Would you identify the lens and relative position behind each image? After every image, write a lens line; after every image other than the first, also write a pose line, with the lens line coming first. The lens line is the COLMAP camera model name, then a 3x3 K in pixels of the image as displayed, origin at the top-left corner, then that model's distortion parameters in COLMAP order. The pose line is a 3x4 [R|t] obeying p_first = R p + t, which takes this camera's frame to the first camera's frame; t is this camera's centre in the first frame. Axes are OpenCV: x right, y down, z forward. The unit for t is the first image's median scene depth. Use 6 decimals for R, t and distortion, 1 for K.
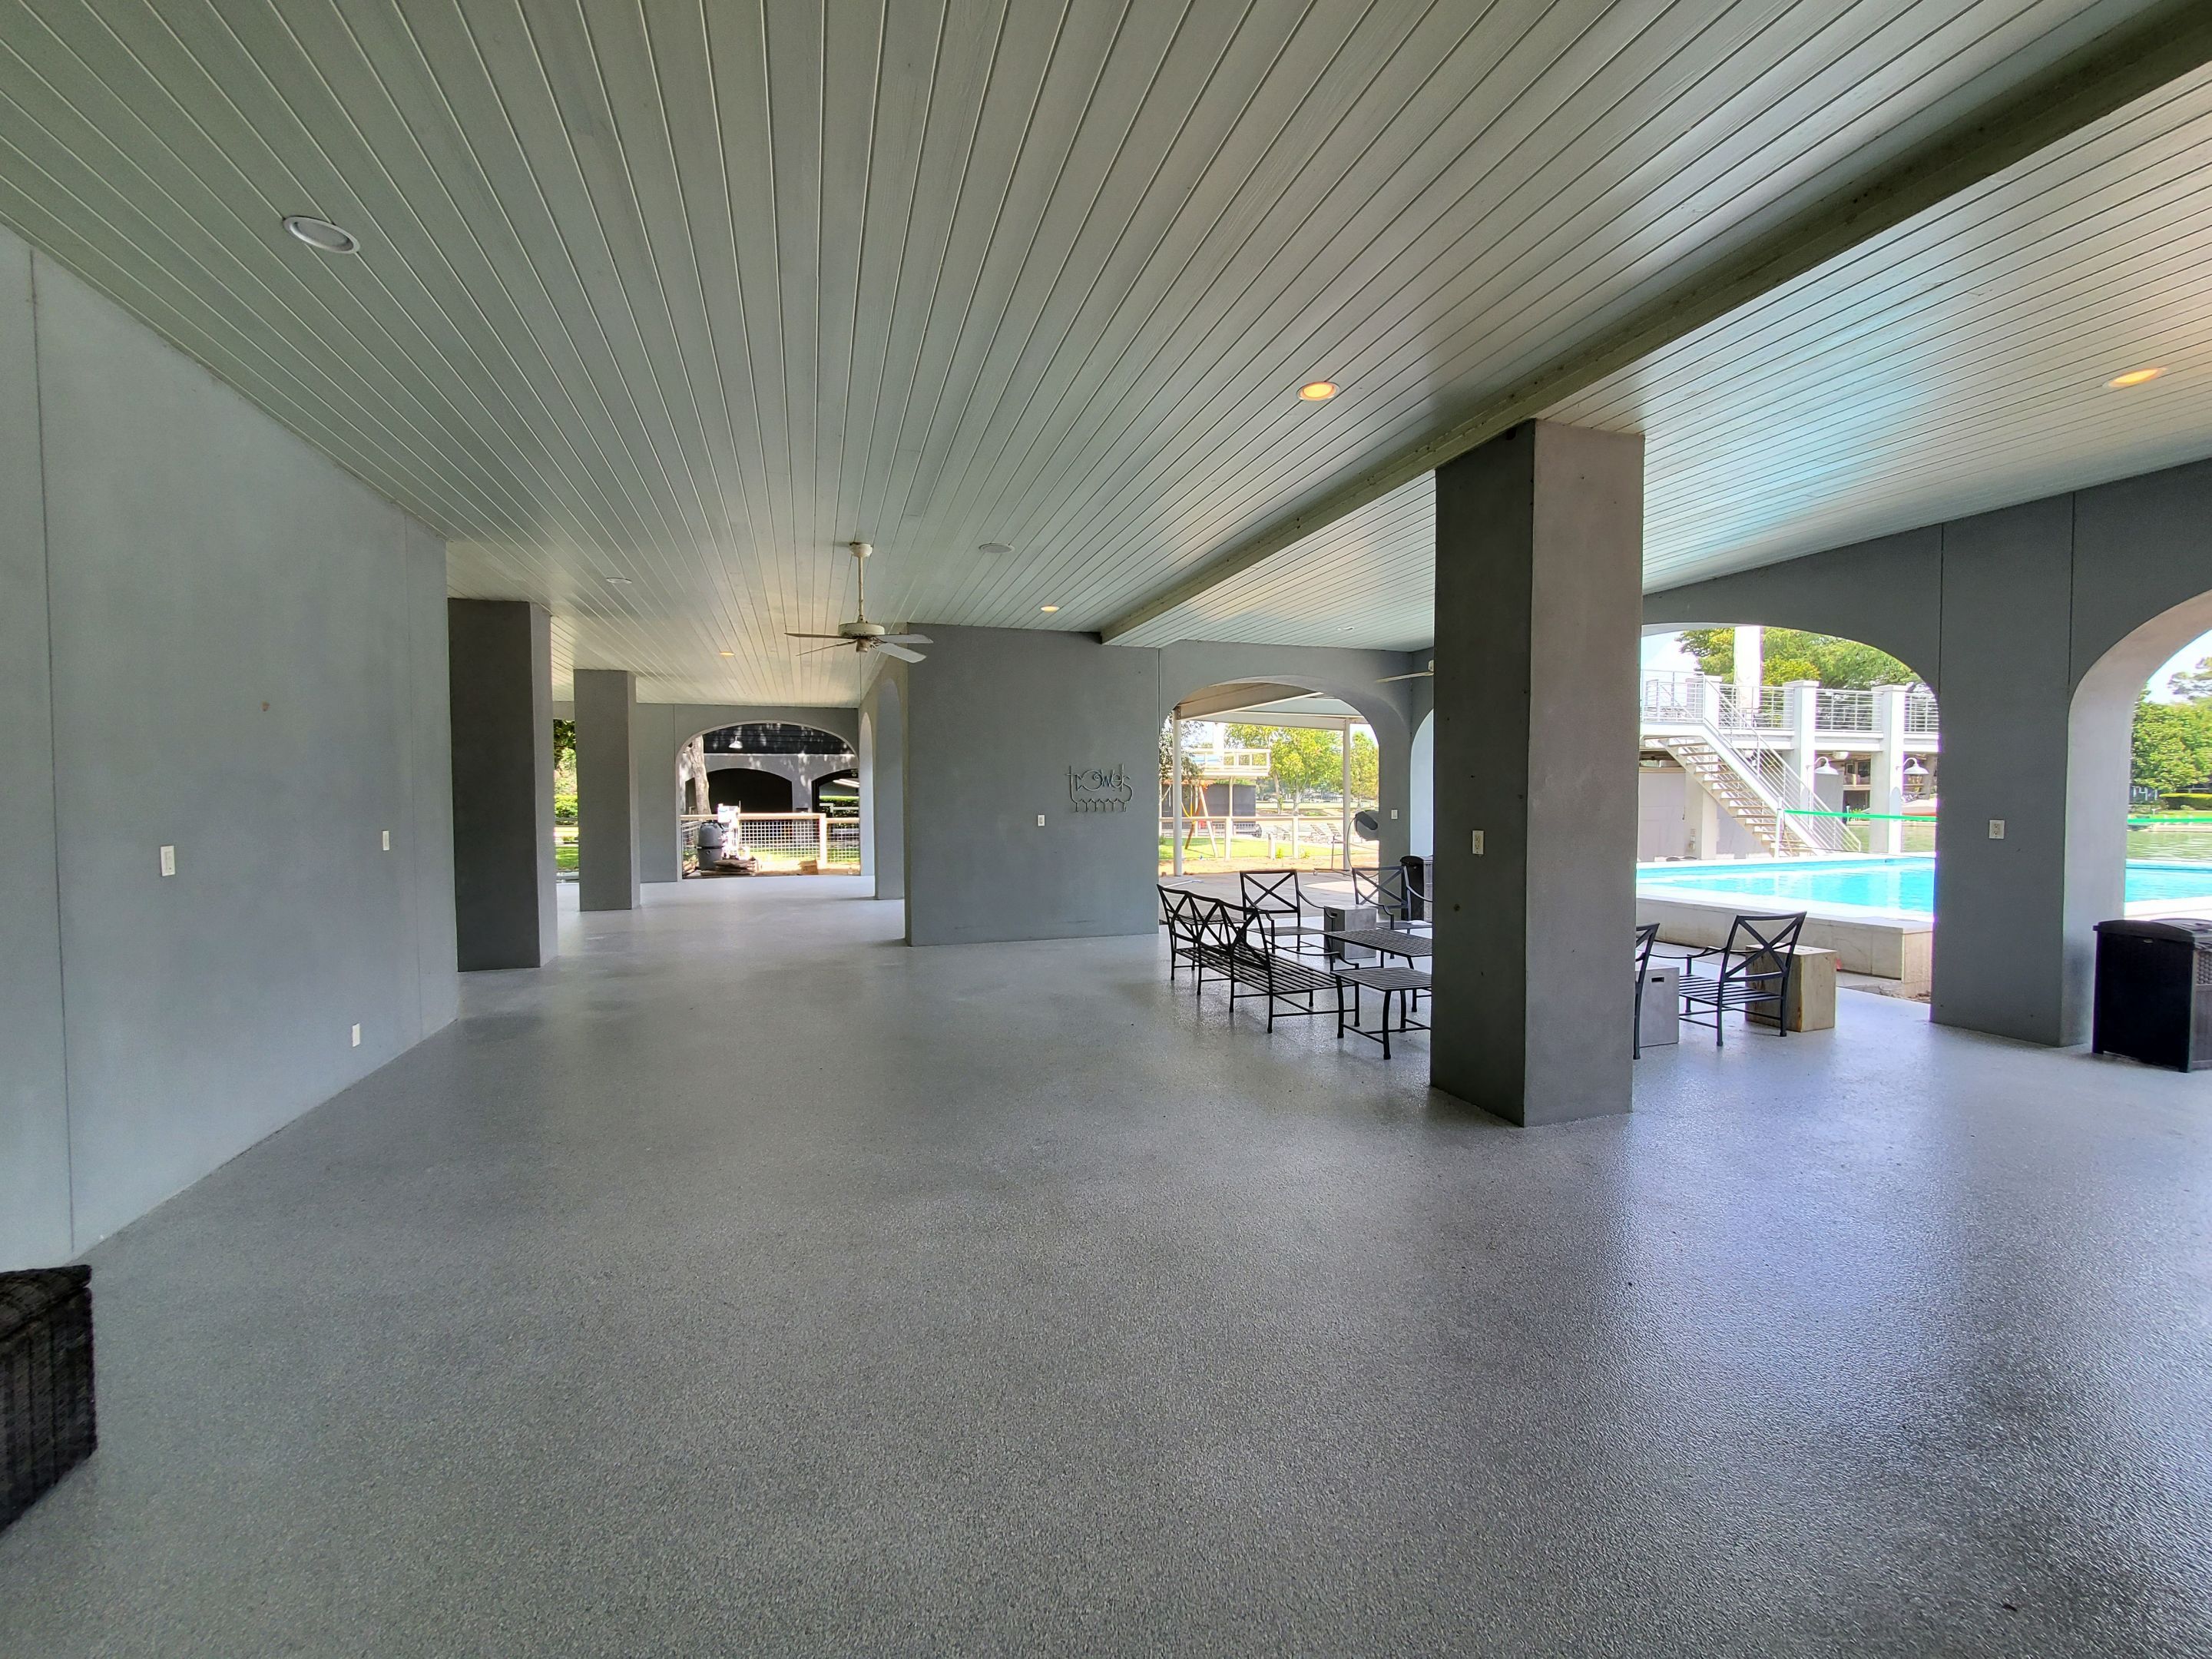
lens RADIAL K [[884.3, 0, 1092.0], [0, 884.3, 840.9], [0, 0, 1]] dist [0.002592, -0.003084]
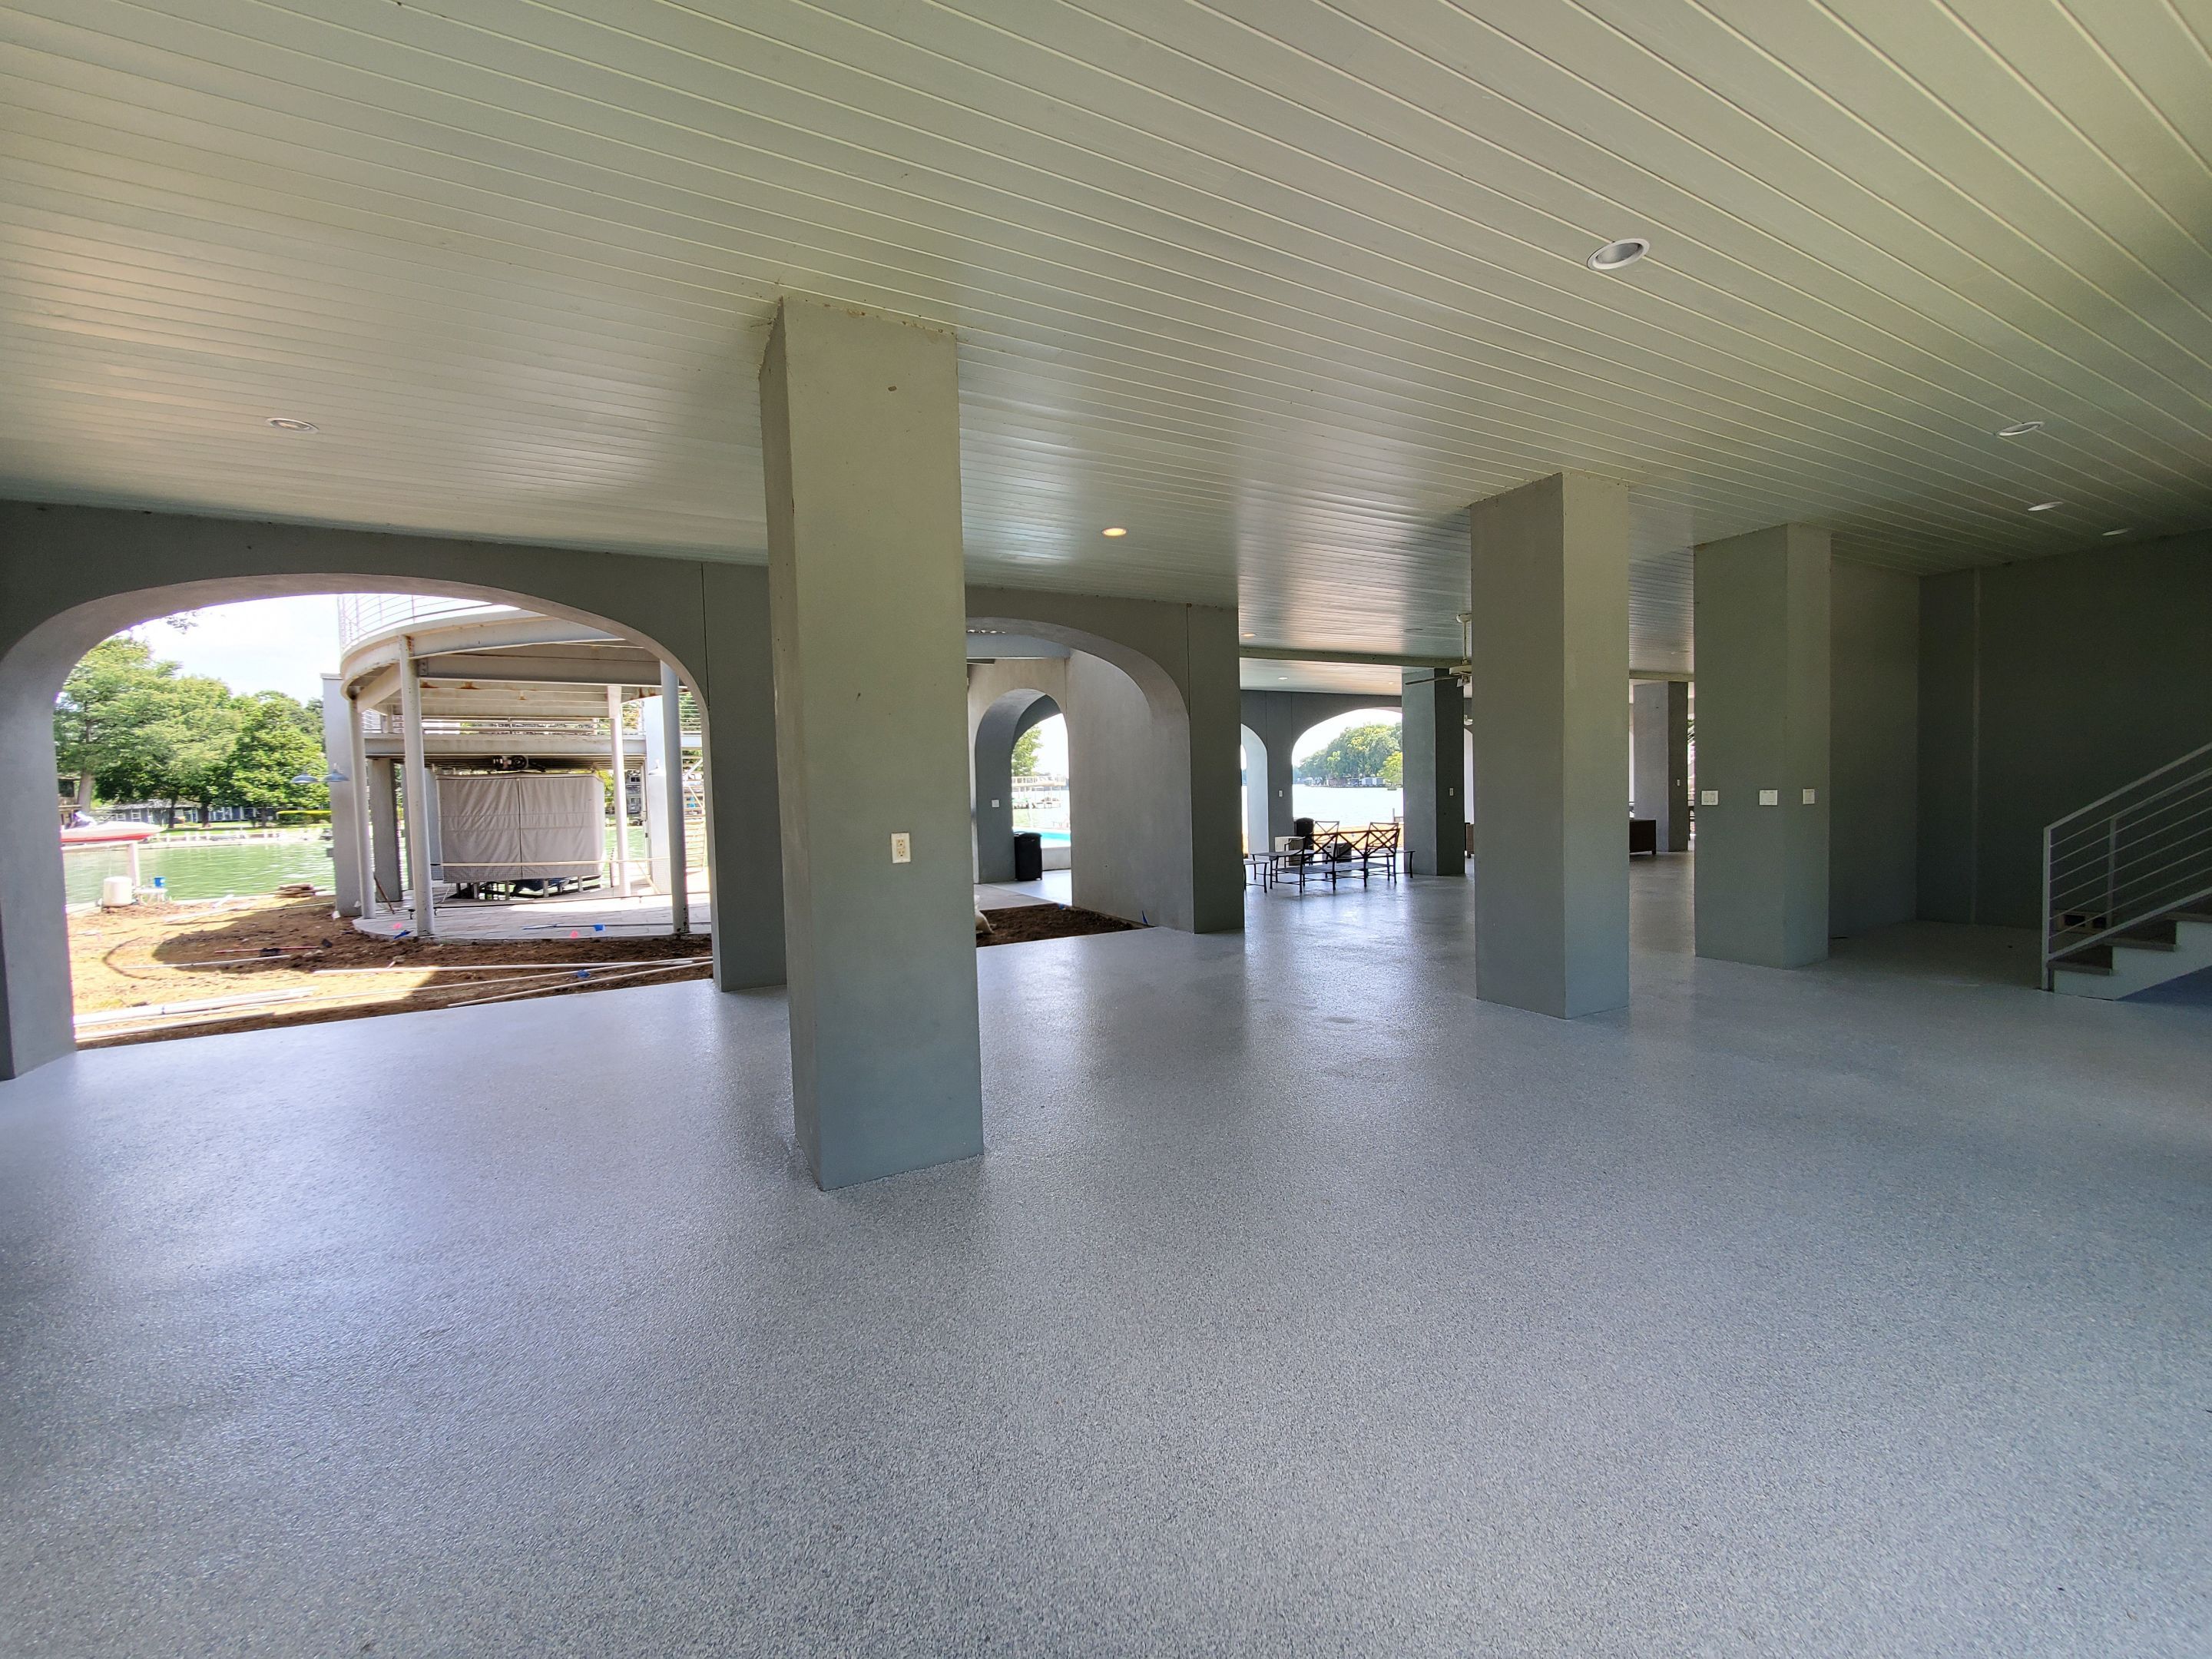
lens RADIAL K [[884.3, 0, 1085.7], [0, 884.3, 824.2], [0, 0, 1]] dist [0.002592, -0.003084]
pose [[-0.169627, -0.030645, 0.985032, -1.119968], [0.075907, 0.996141, 0.044062, -0.054833], [-0.982581, 0.082245, -0.166647, 1.268532]]
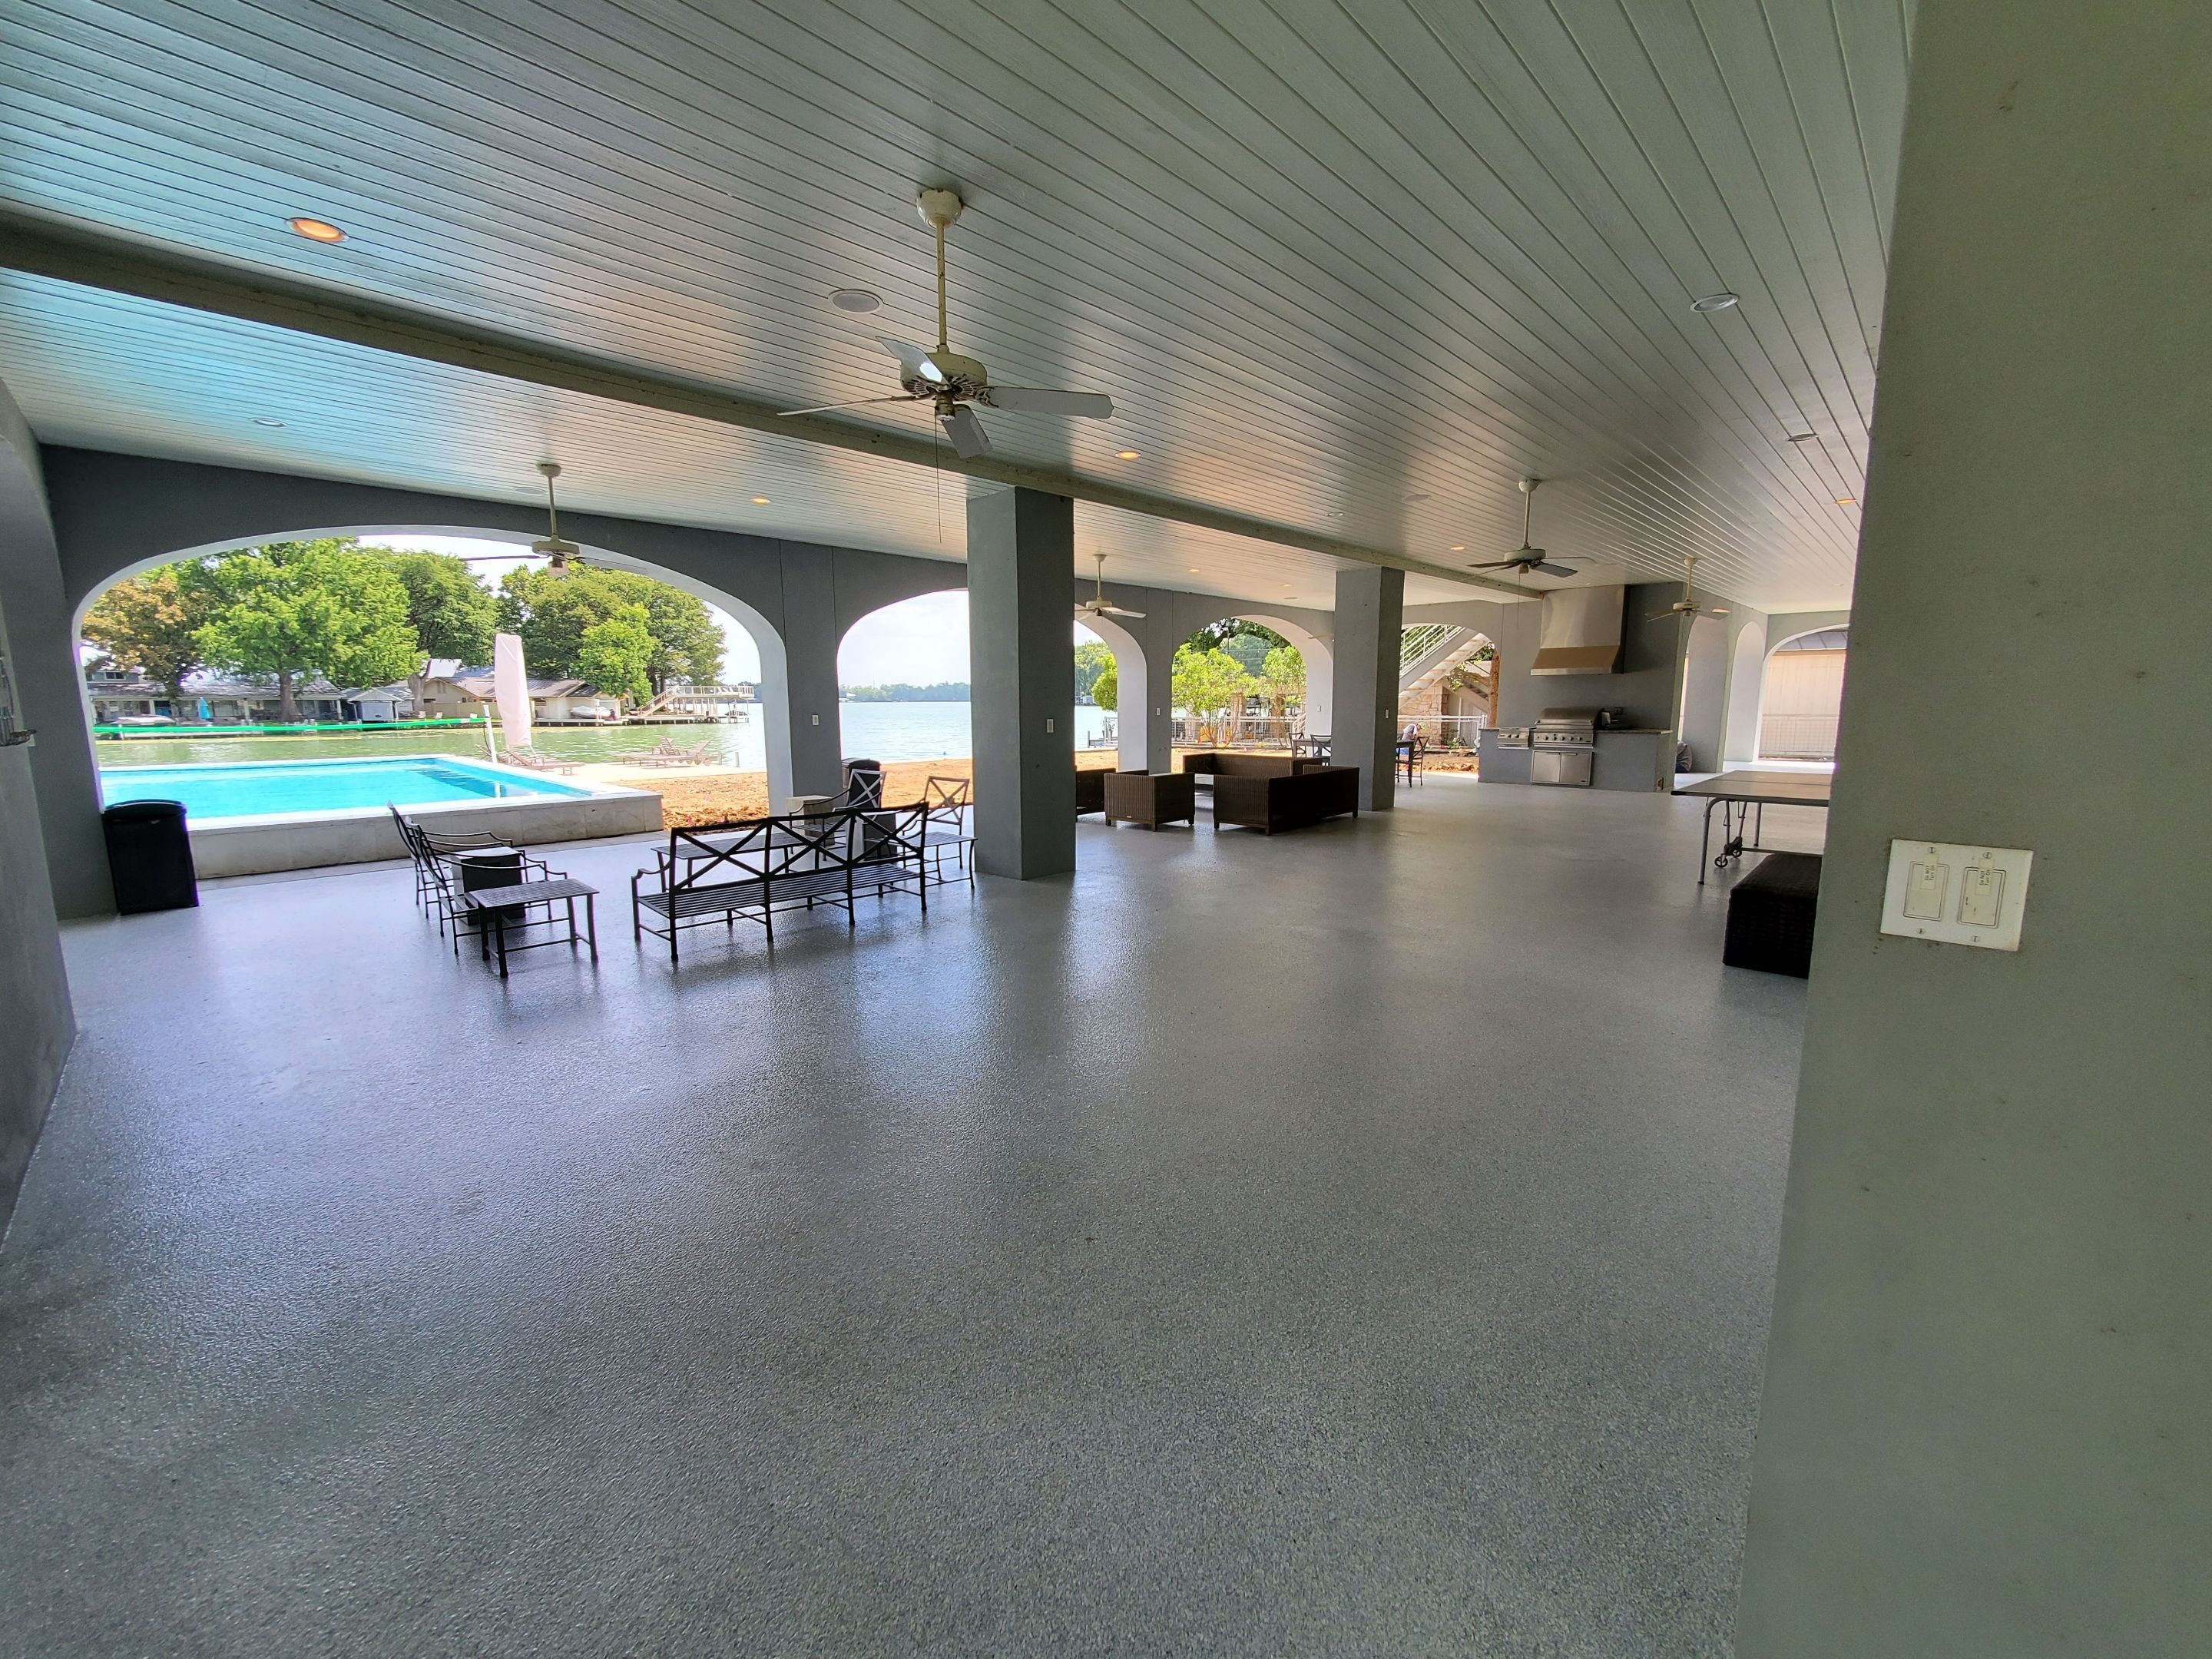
lens RADIAL K [[884.3, 0, 1094.3], [0, 884.3, 832.1], [0, 0, 1]] dist [0.002592, -0.003084]
pose [[-0.461307, -0.124441, 0.878470, -0.502568], [0.051121, 0.984742, 0.166340, -0.034172], [-0.885767, 0.121642, -0.447907, 0.750318]]
